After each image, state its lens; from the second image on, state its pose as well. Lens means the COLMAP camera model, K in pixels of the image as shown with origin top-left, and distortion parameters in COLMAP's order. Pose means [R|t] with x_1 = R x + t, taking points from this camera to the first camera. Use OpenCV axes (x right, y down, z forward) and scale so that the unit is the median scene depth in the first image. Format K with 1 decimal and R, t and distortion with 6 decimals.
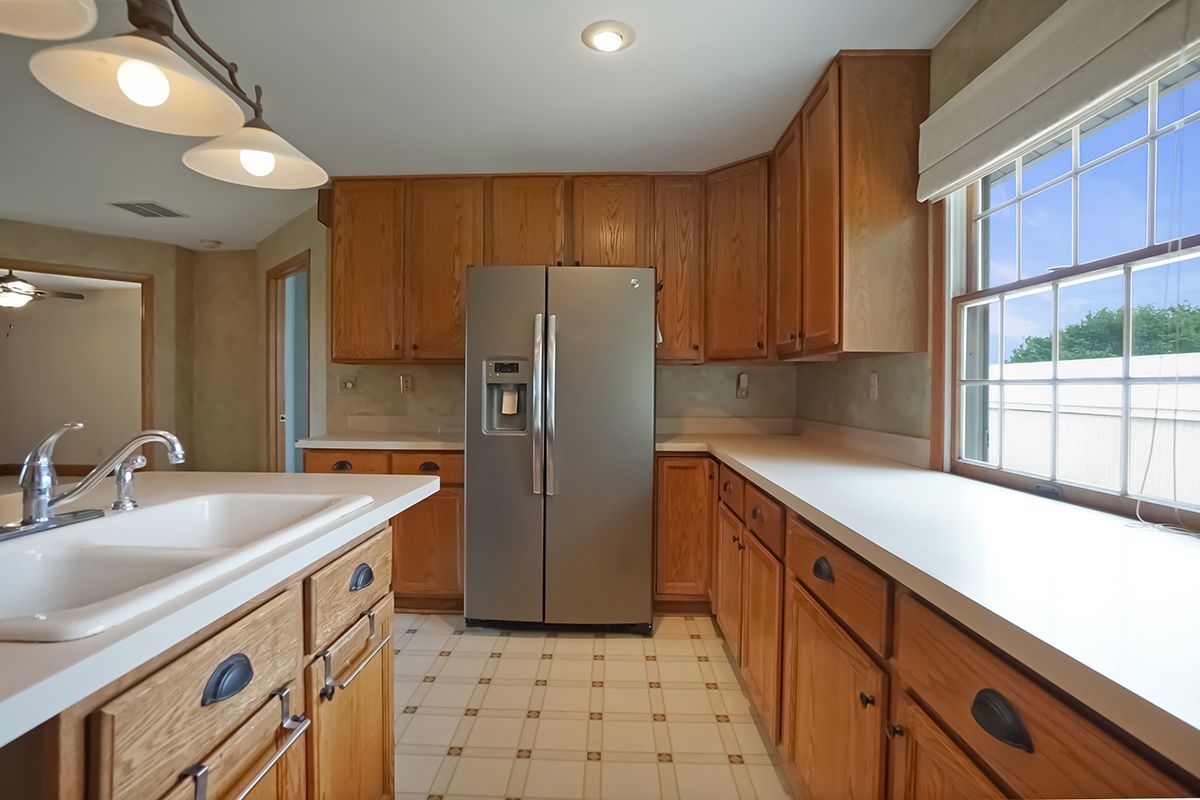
lens RADIAL K [[579.9, 0, 600.0], [0, 579.9, 400.0], [0, 0, 1]] dist [-0.031165, 0.001339]
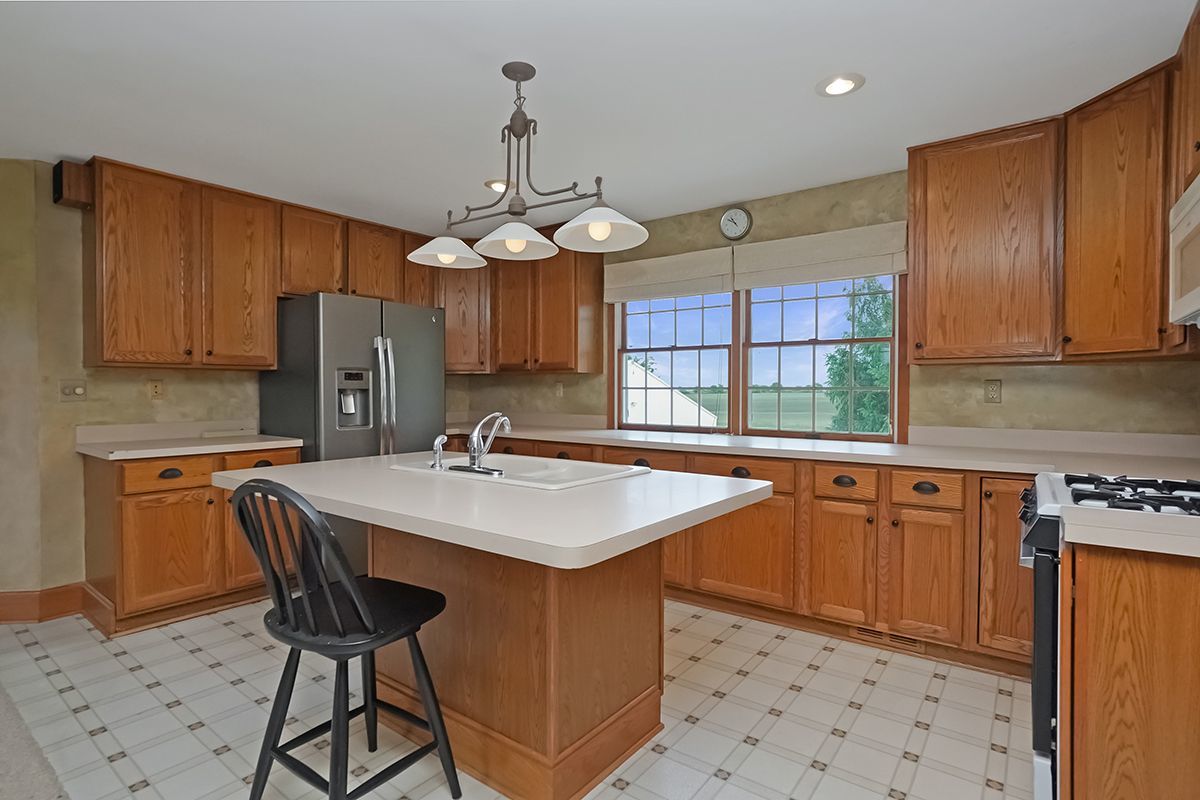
lens RADIAL K [[579.9, 0, 600.0], [0, 579.9, 400.0], [0, 0, 1]] dist [-0.031165, 0.001339]
pose [[0.584448, -0.017006, 0.811253, -0.846575], [0.020982, 0.999763, 0.005842, -0.000088], [-0.811160, 0.013607, 0.584666, -0.164207]]
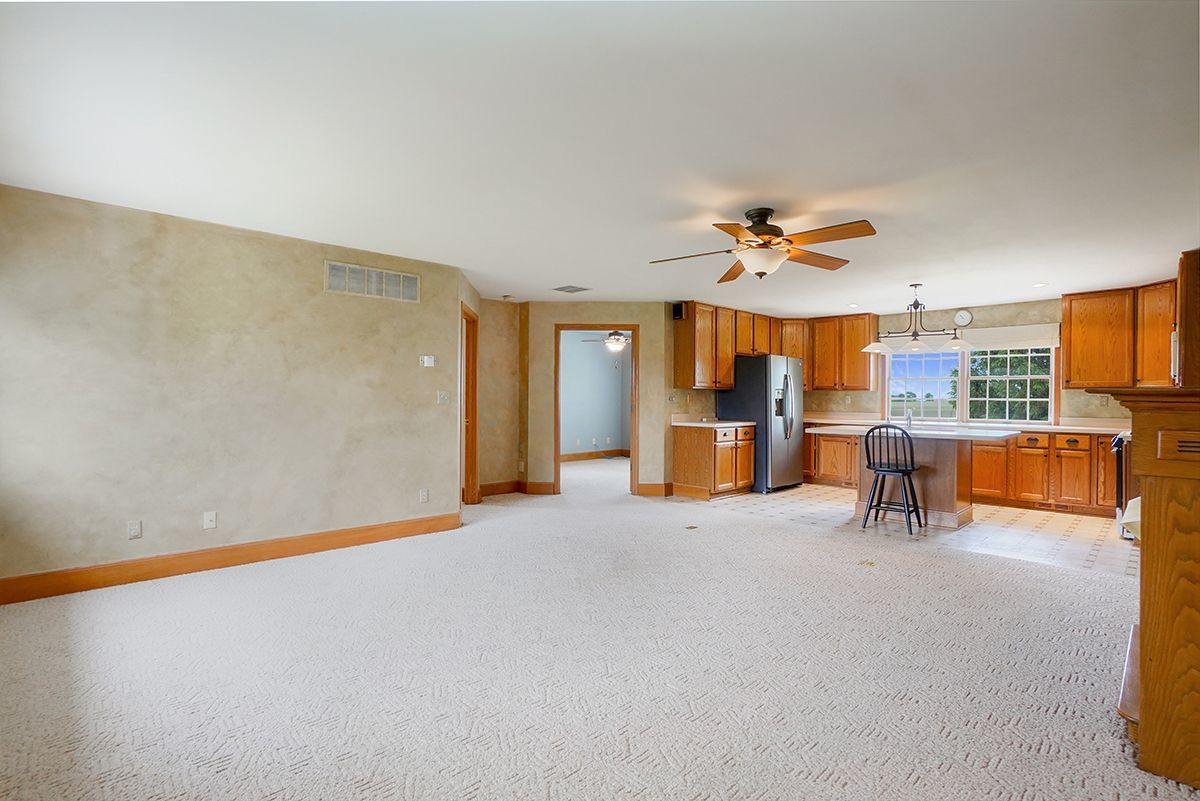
lens RADIAL K [[551.1, 0, 600.0], [0, 551.1, 400.5], [0, 0, 1]] dist [-0.055541, 0.018846]
pose [[0.711365, -0.000715, 0.702823, -2.537990], [0.013603, 0.999826, -0.012750, 0.001801], [-0.702692, 0.018630, 0.711251, -0.234501]]
